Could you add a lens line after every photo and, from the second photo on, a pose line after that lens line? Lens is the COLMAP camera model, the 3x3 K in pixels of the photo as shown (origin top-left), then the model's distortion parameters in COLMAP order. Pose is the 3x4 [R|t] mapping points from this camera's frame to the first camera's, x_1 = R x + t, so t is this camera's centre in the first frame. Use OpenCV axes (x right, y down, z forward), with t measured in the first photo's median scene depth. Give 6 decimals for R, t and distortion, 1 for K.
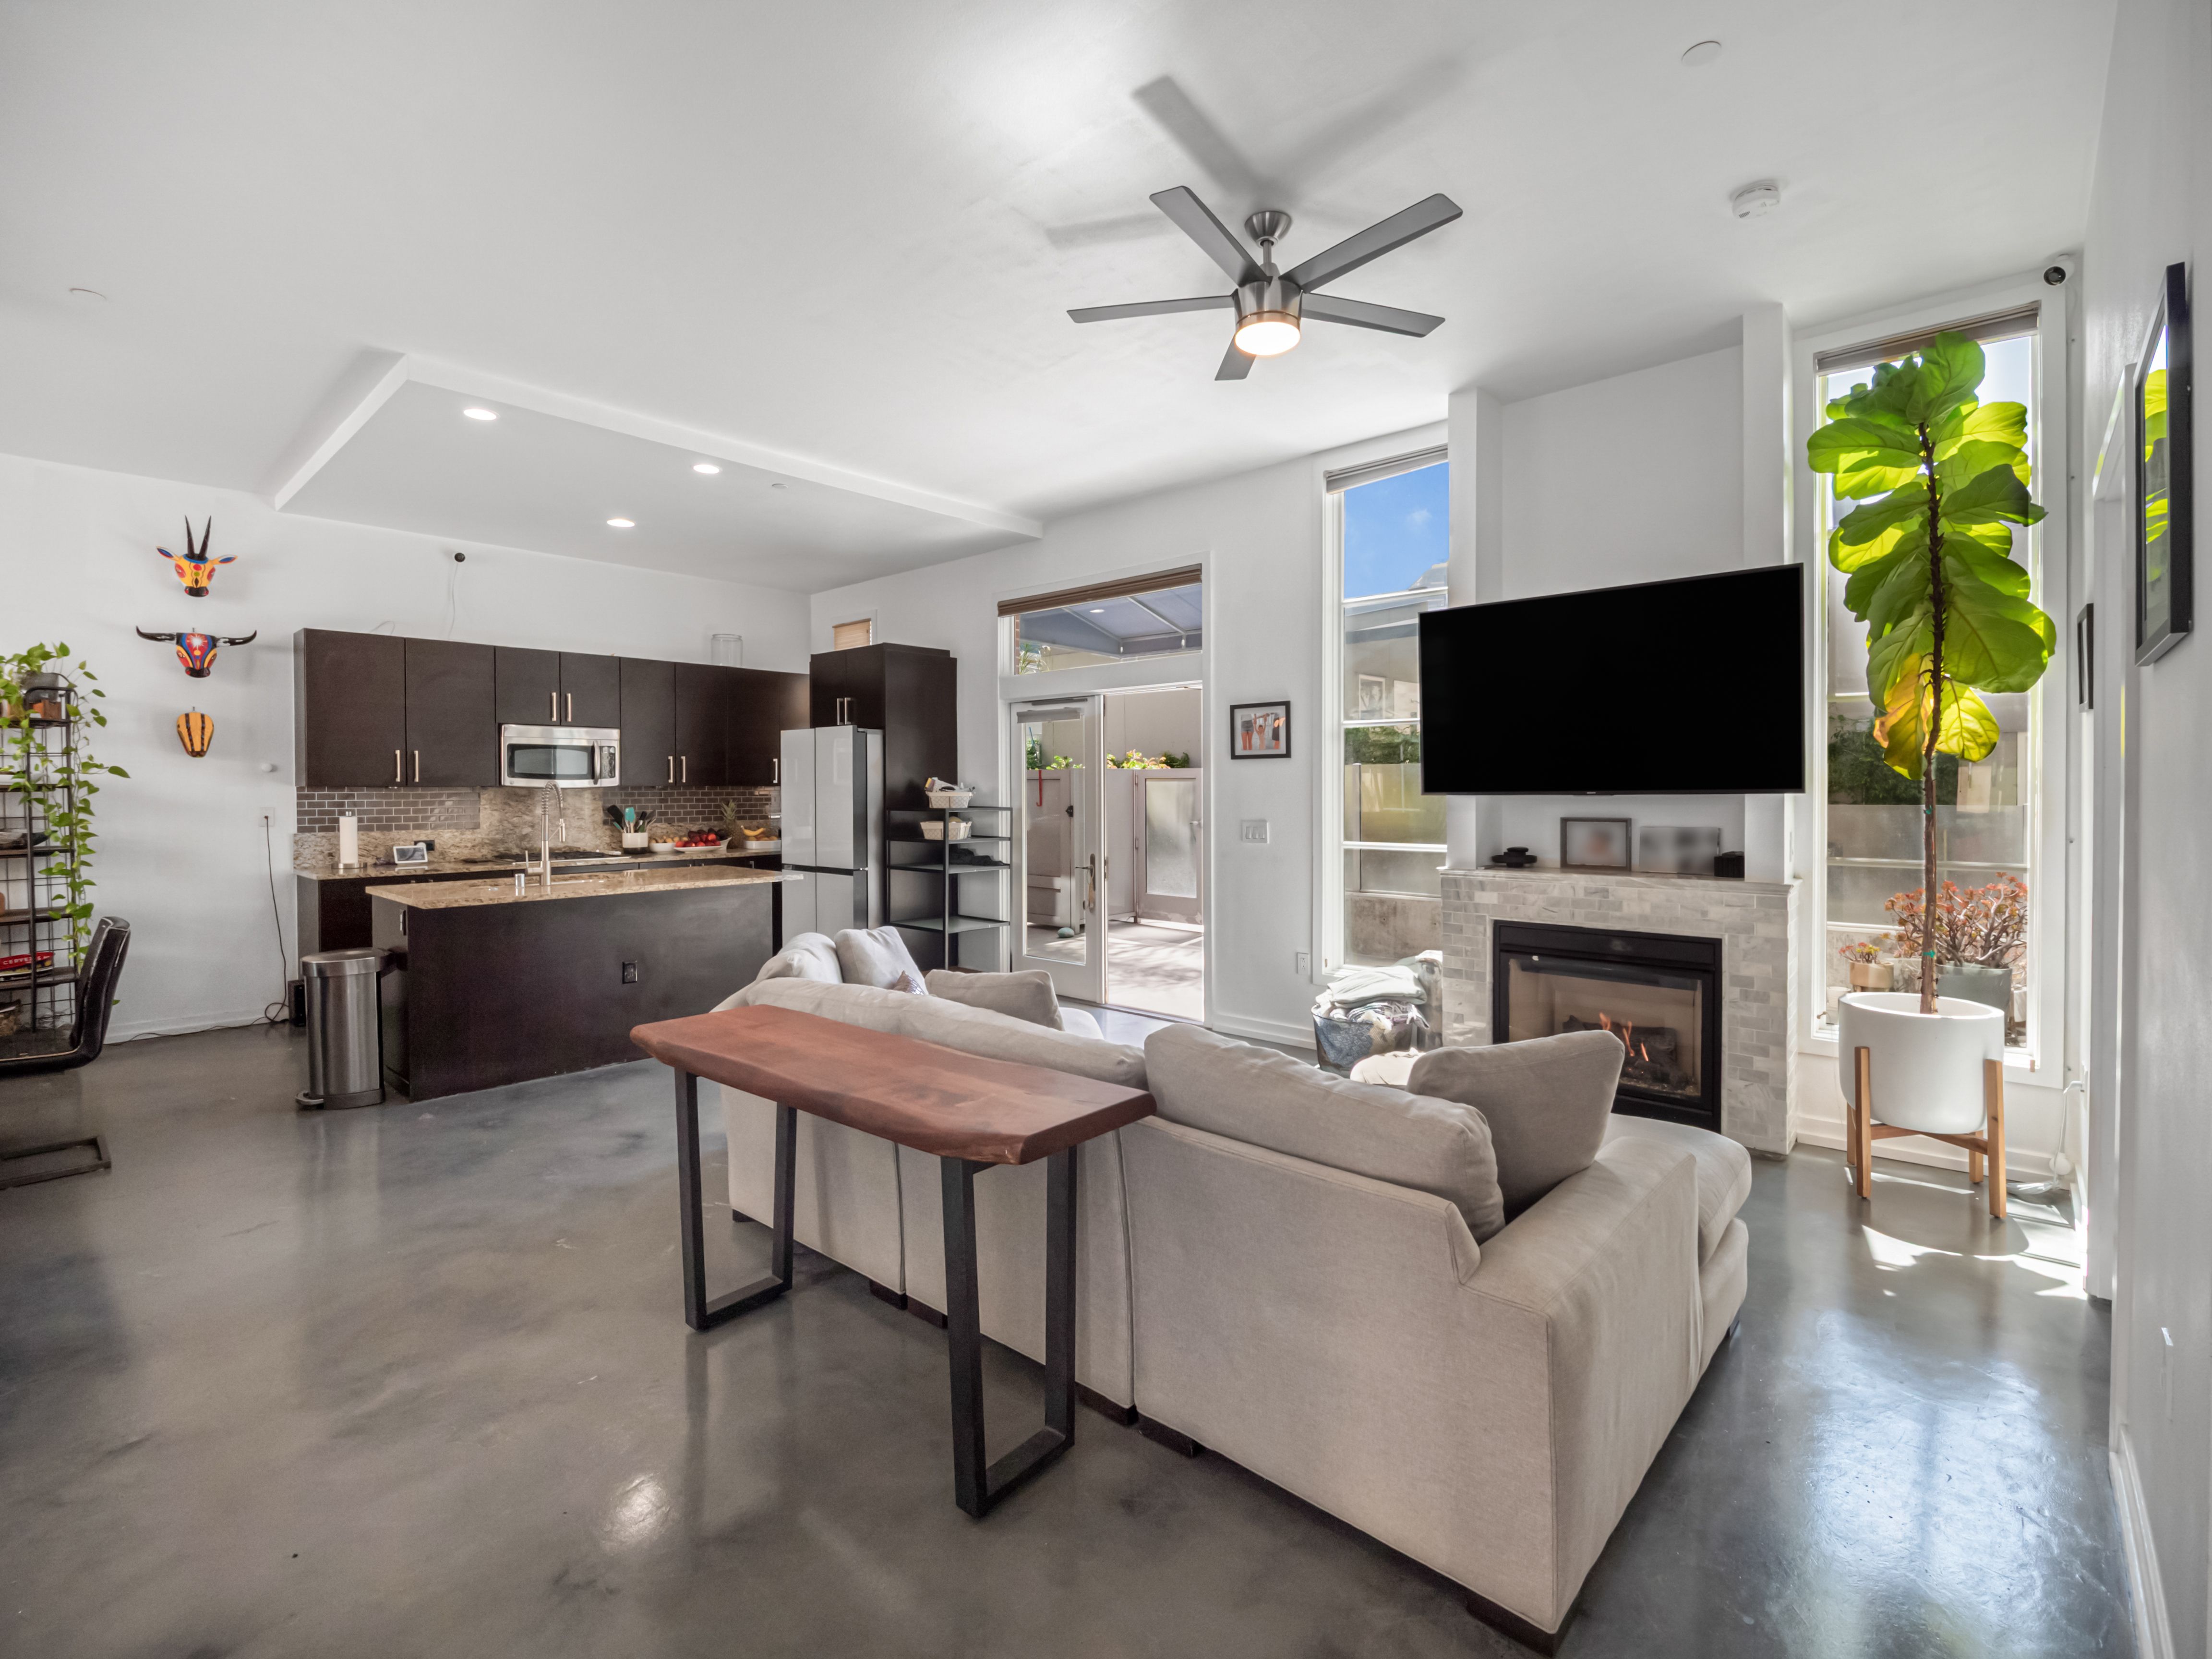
lens RADIAL K [[1006.7, 0, 1101.1], [0, 1006.7, 801.0], [0, 0, 1]] dist [-0.001091, -0.006423]
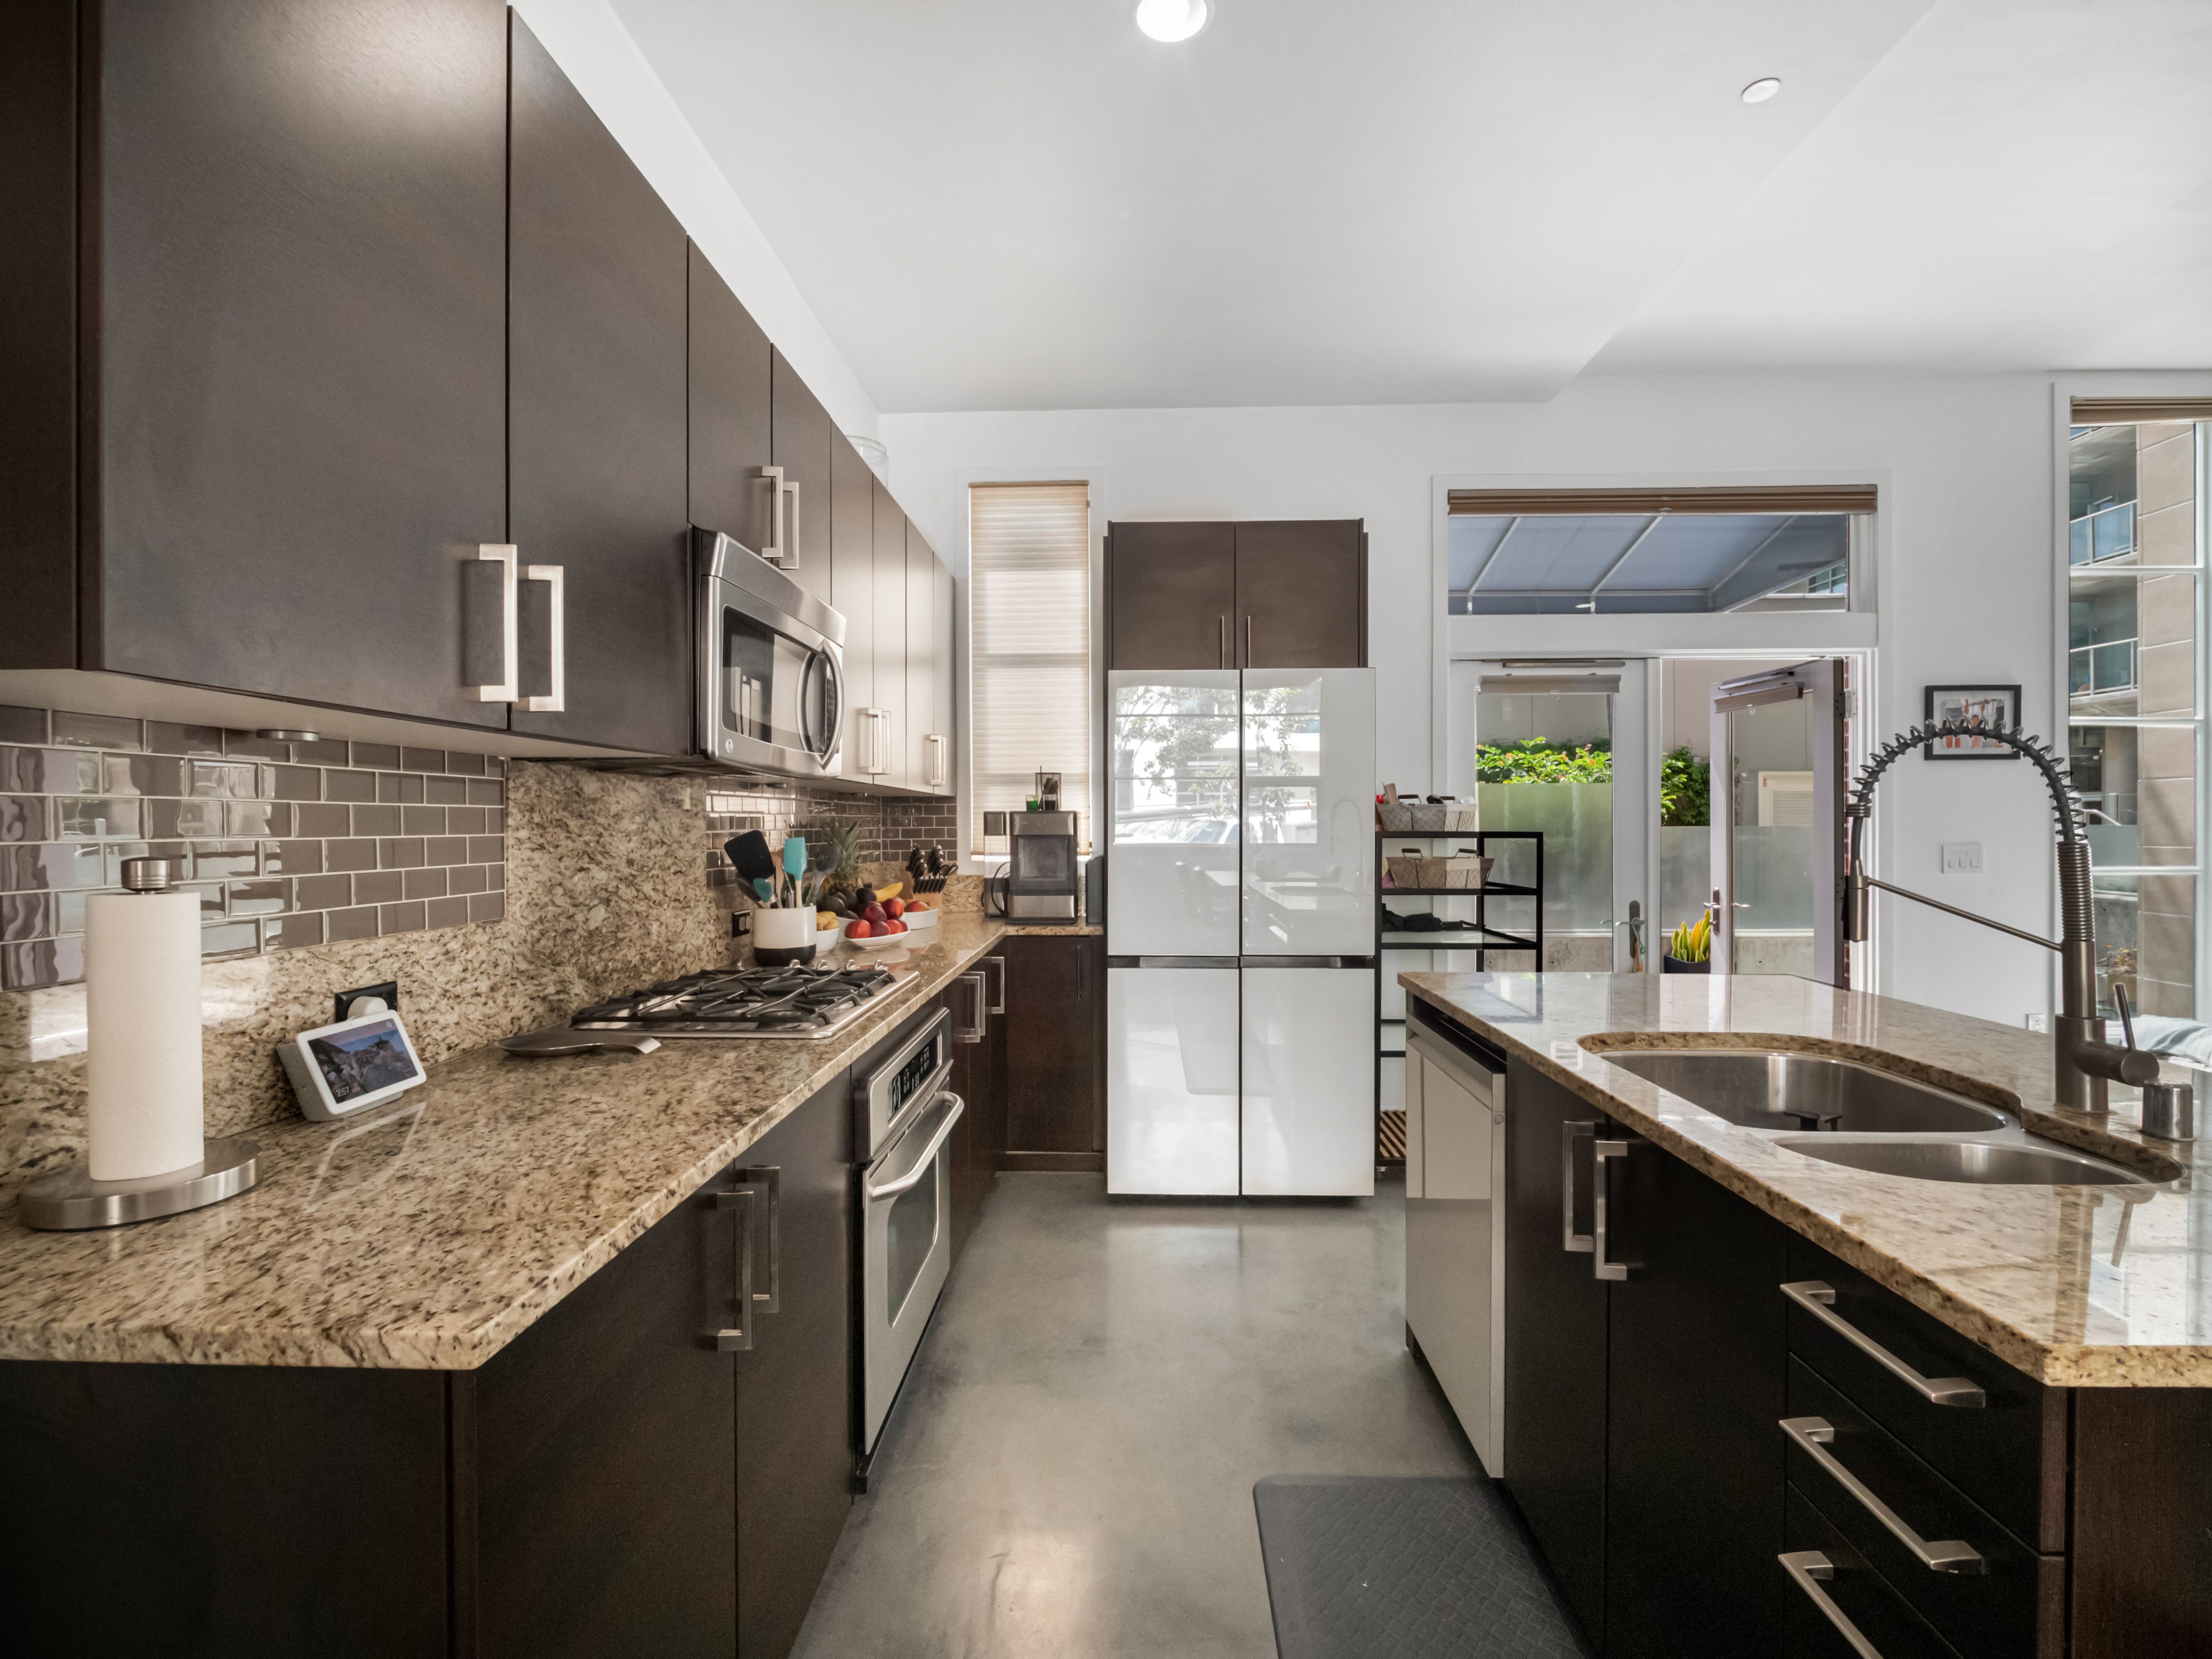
lens RADIAL K [[1002.3, 0, 1109.7], [0, 1002.3, 823.4], [0, 0, 1]] dist [-0.004925, -0.000475]
pose [[0.761706, 0.001274, 0.647922, -0.854255], [0.008415, 0.999894, -0.011859, 0.008863], [-0.647868, 0.014485, 0.761615, 0.896836]]
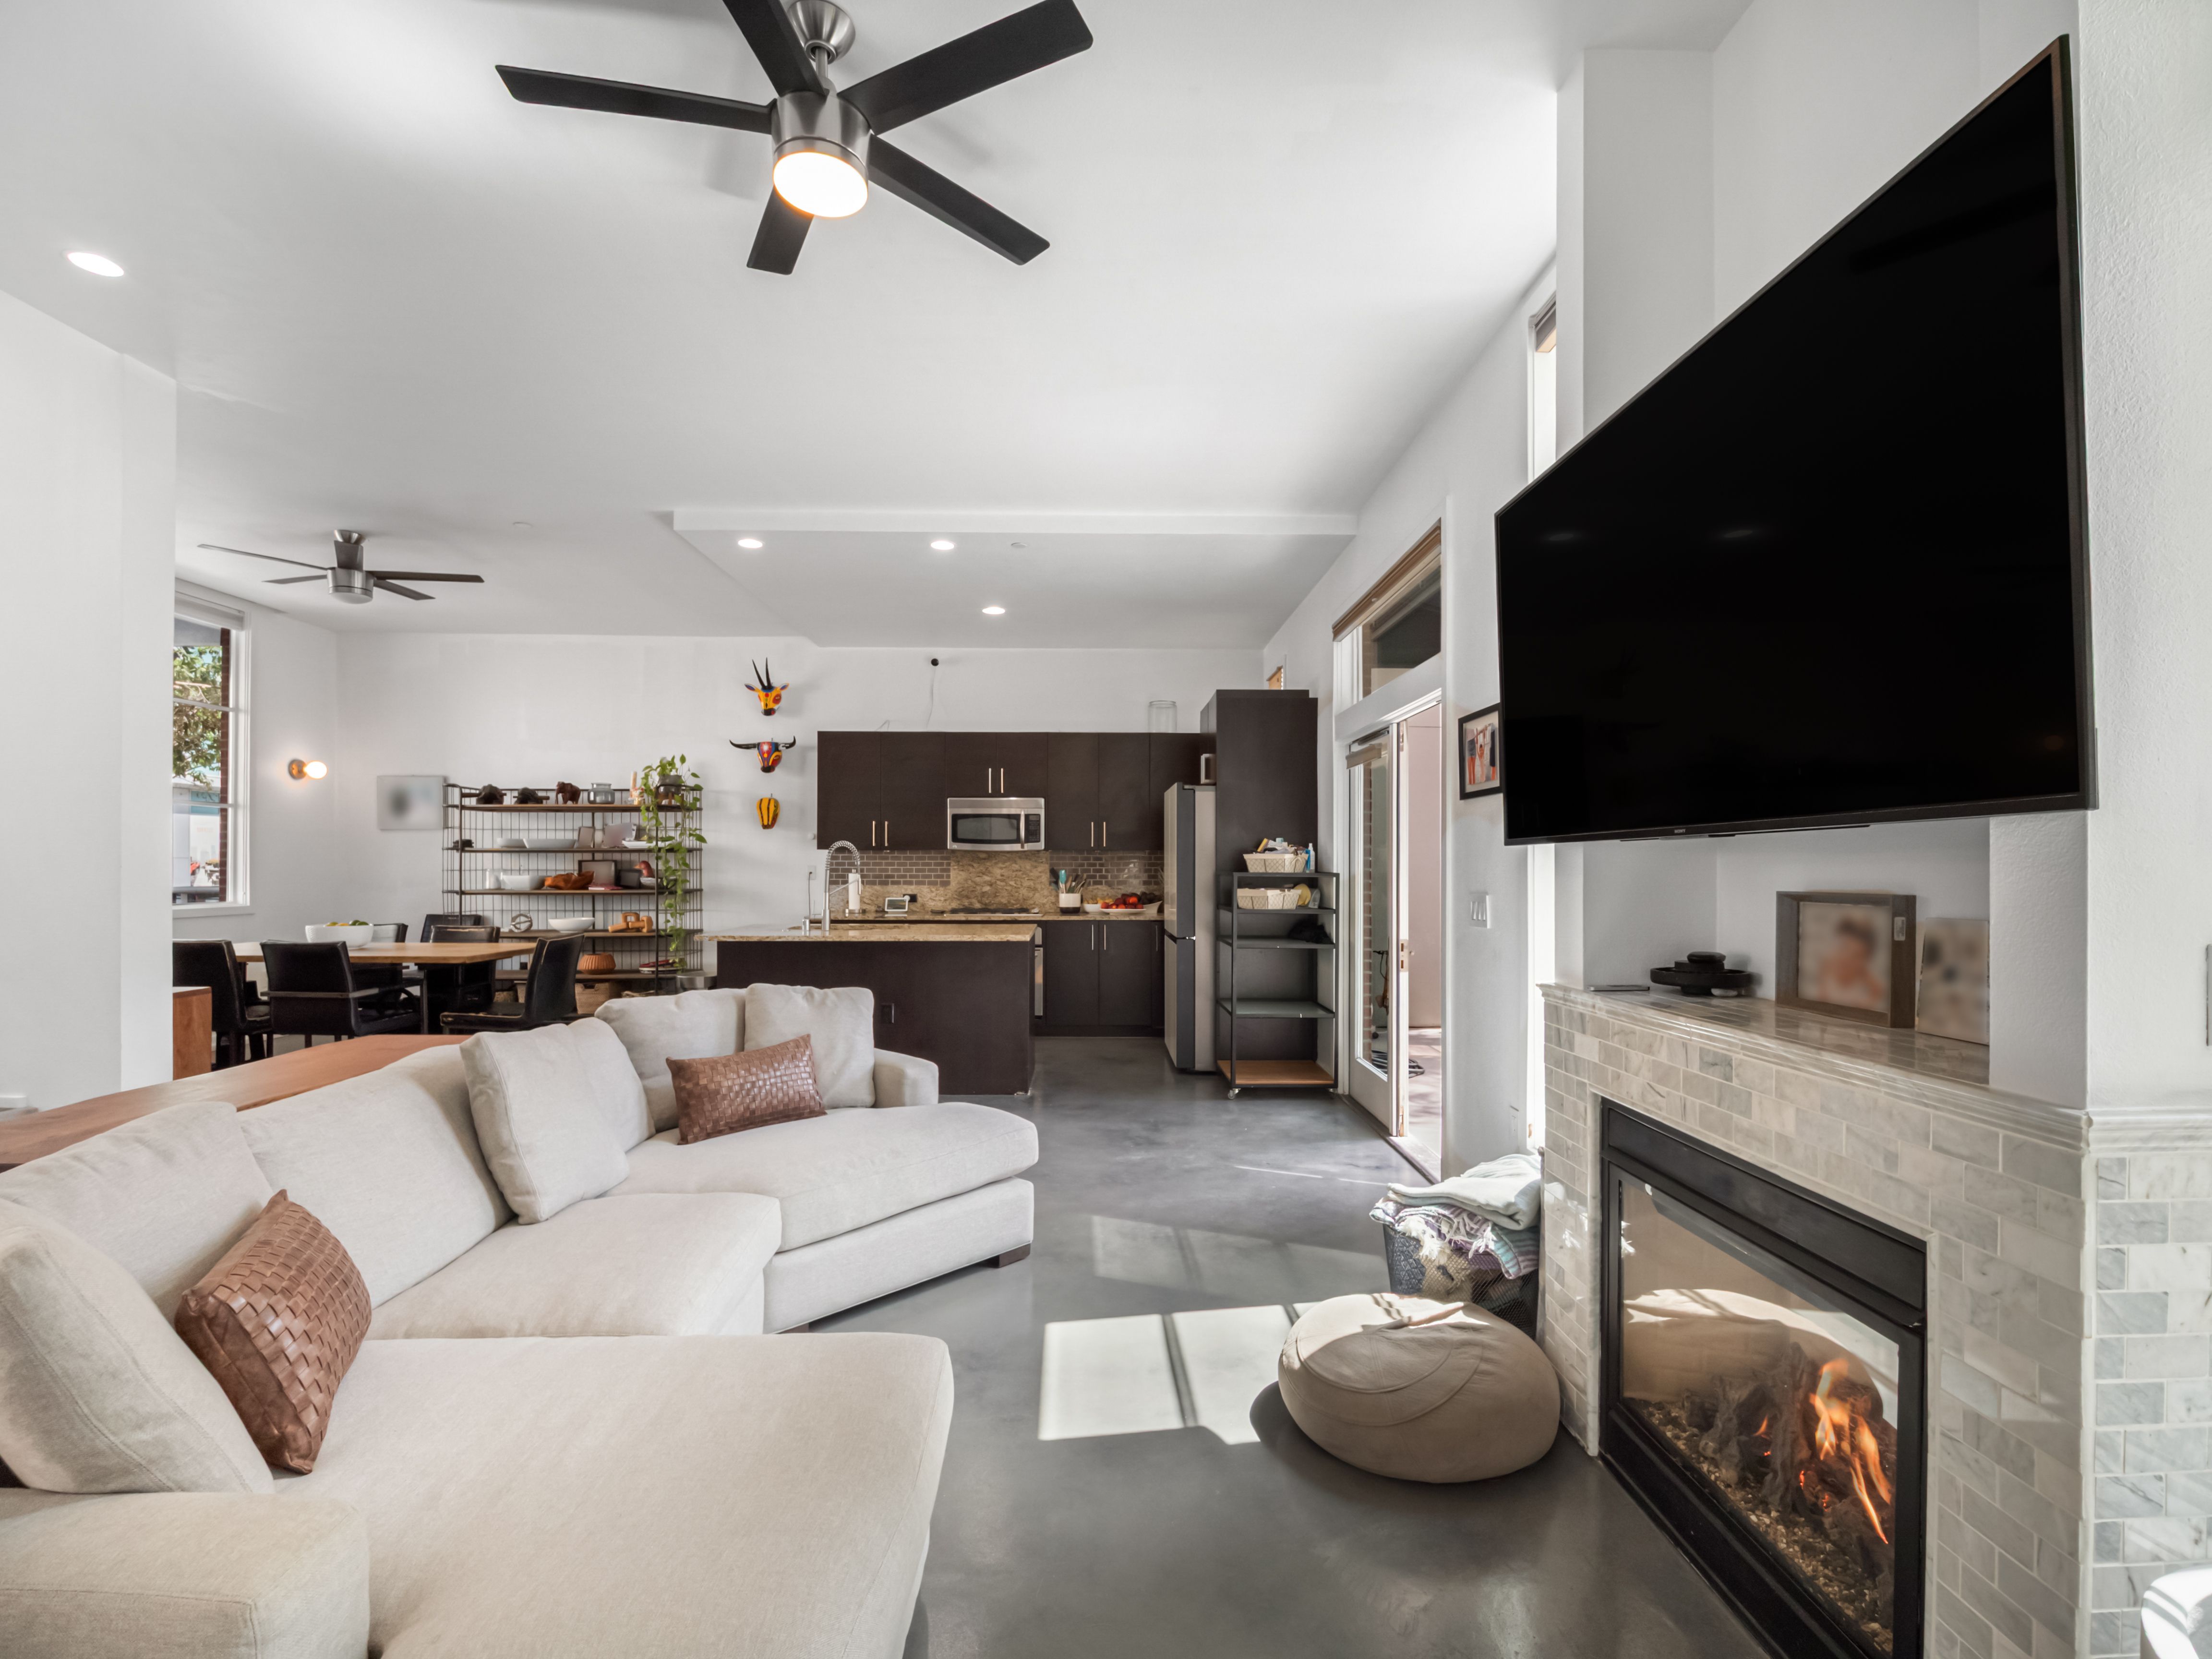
lens RADIAL K [[1001.8, 0, 1109.4], [0, 1001.8, 860.8], [0, 0, 1]] dist [-0.012026, -0.000344]
pose [[0.687937, 0.002136, -0.725767, 0.485711], [-0.014298, 0.999841, -0.010610, 0.009815], [0.725630, 0.017676, 0.687858, 0.404794]]
